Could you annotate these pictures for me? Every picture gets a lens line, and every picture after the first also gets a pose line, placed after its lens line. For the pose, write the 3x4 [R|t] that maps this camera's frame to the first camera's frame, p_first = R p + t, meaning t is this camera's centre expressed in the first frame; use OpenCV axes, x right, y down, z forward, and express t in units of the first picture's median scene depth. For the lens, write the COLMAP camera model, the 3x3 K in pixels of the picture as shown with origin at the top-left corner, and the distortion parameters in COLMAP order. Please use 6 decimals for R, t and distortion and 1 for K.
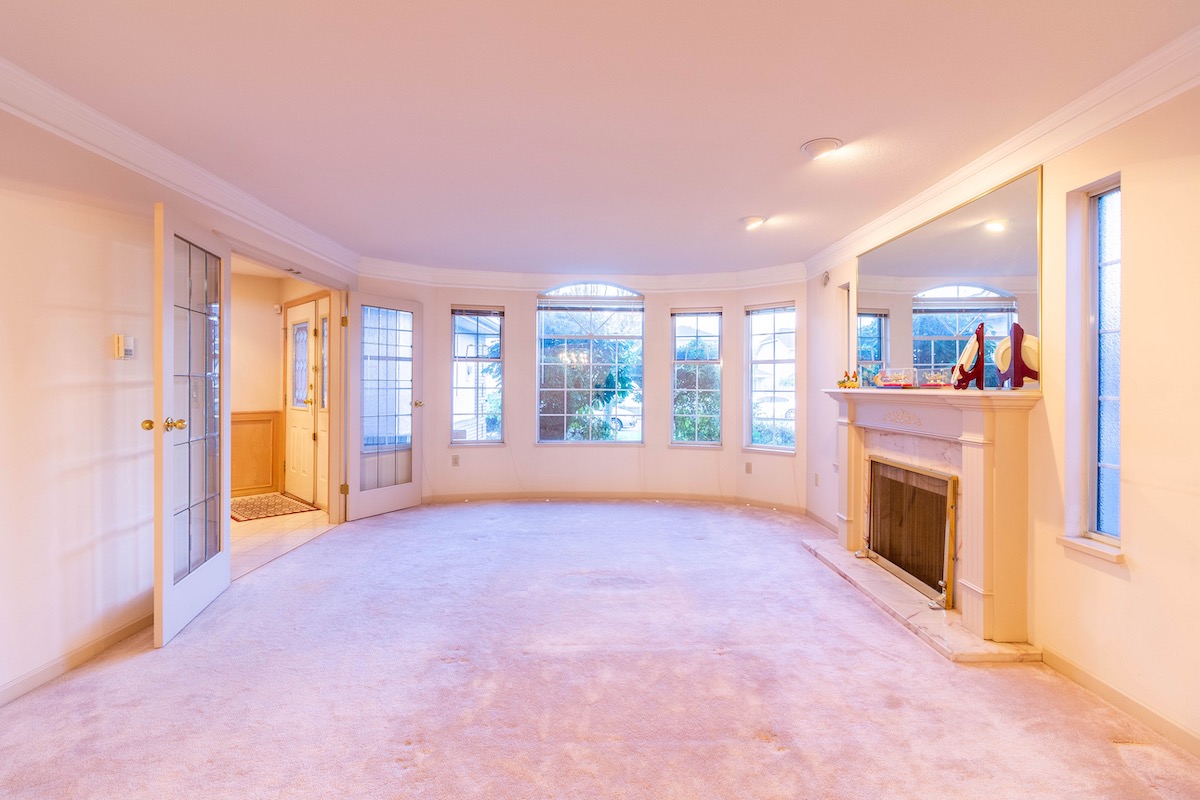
lens RADIAL K [[550.6, 0, 616.0], [0, 550.6, 387.0], [0, 0, 1]] dist [0.000427, -0.000054]
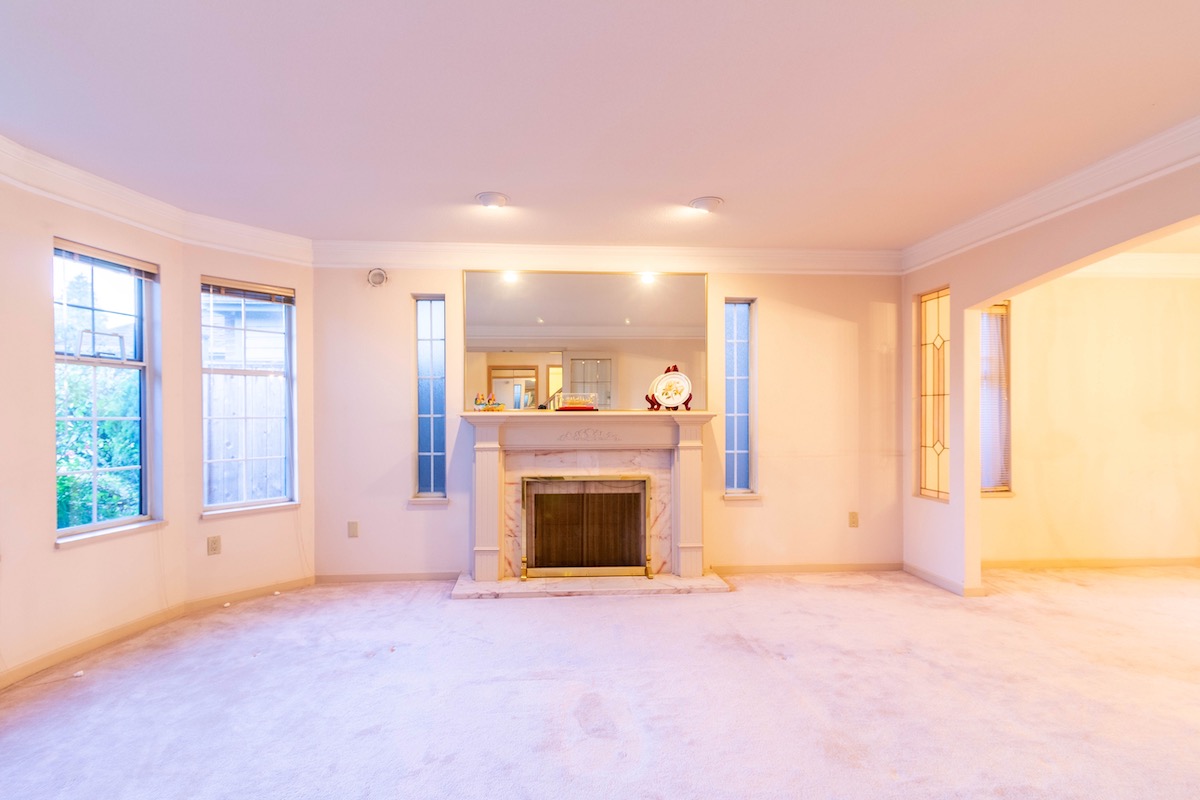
lens RADIAL K [[559.5, 0, 580.2], [0, 559.5, 411.5], [0, 0, 1]] dist [0.003576, 0.000256]
pose [[-0.023911, -0.003792, 0.999707, -0.591048], [0.004293, 0.999983, 0.003896, -0.000253], [-0.999705, 0.004385, -0.023895, 0.945034]]
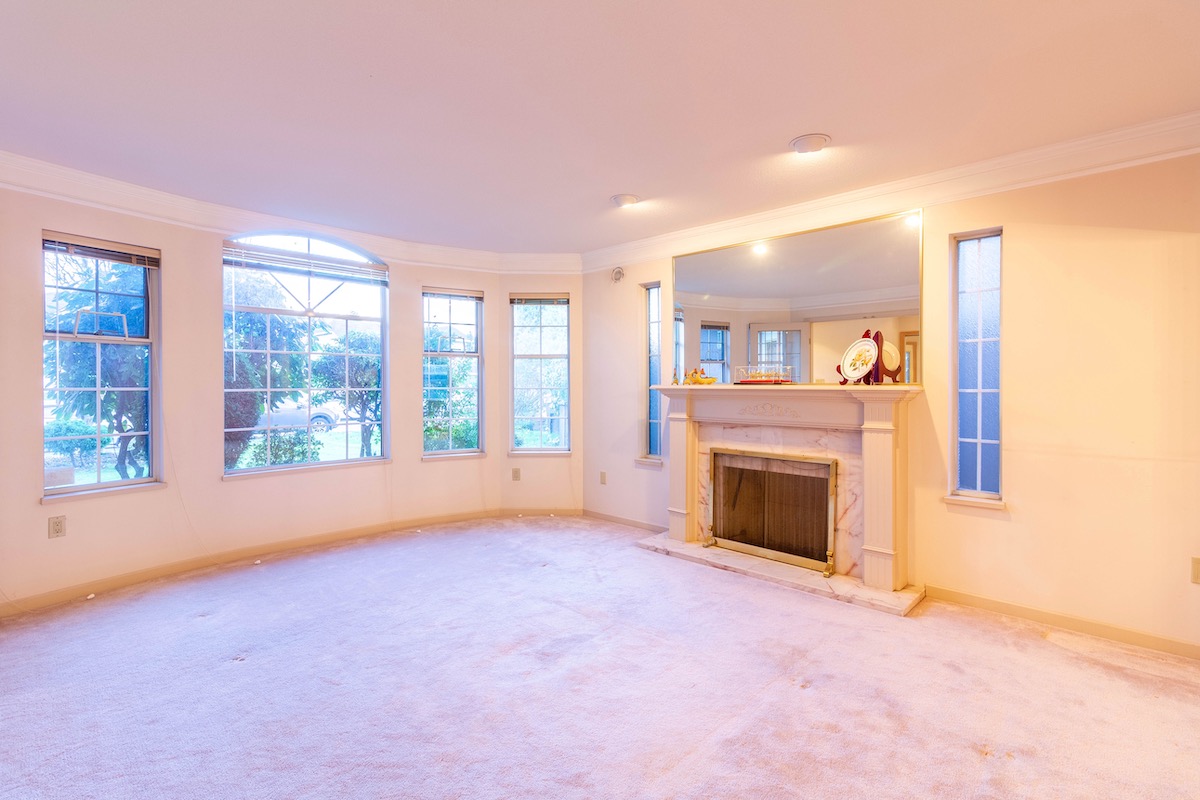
lens RADIAL K [[557.0, 0, 601.2], [0, 557.0, 387.1], [0, 0, 1]] dist [0.001581, 0.000263]
pose [[0.722407, -0.010666, 0.691385, -0.440045], [0.006018, 0.999940, 0.009138, -0.003765], [-0.691441, -0.002440, 0.722428, 0.386181]]
